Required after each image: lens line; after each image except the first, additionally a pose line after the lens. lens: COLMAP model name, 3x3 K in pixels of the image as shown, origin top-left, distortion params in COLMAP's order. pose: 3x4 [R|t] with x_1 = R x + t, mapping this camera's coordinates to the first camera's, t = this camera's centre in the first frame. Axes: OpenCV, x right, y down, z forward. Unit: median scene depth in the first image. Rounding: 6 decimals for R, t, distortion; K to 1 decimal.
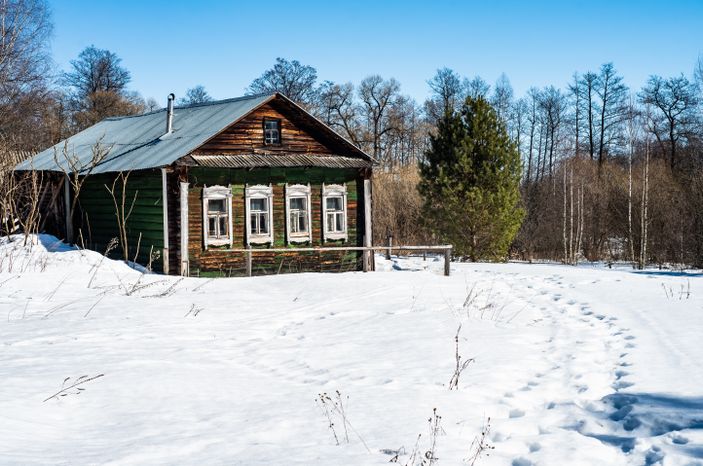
lens RADIAL K [[1035.8, 0, 355.9], [0, 1035.8, 236.9], [0, 0, 1]] dist [-0.016583, 0.000000]
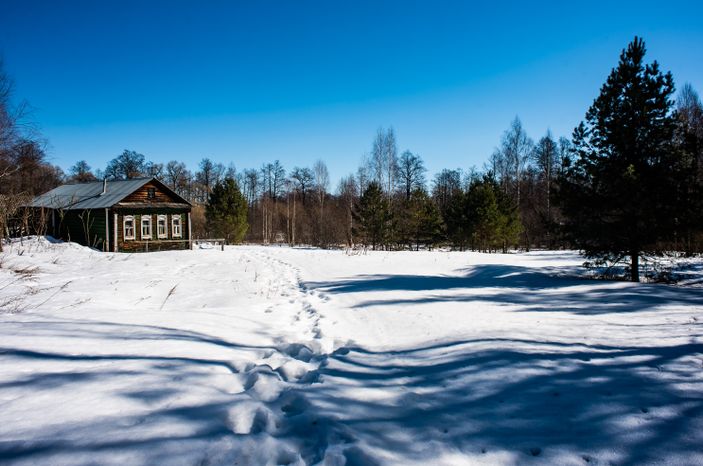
lens RADIAL K [[506.1, 0, 351.4], [0, 506.1, 232.6], [0, 0, 1]] dist [-0.075219, -0.005384]
pose [[0.921389, -0.004158, 0.388619, -0.100835], [0.003073, 0.999989, 0.003413, -0.010576], [-0.388630, -0.001950, 0.921392, -0.265822]]
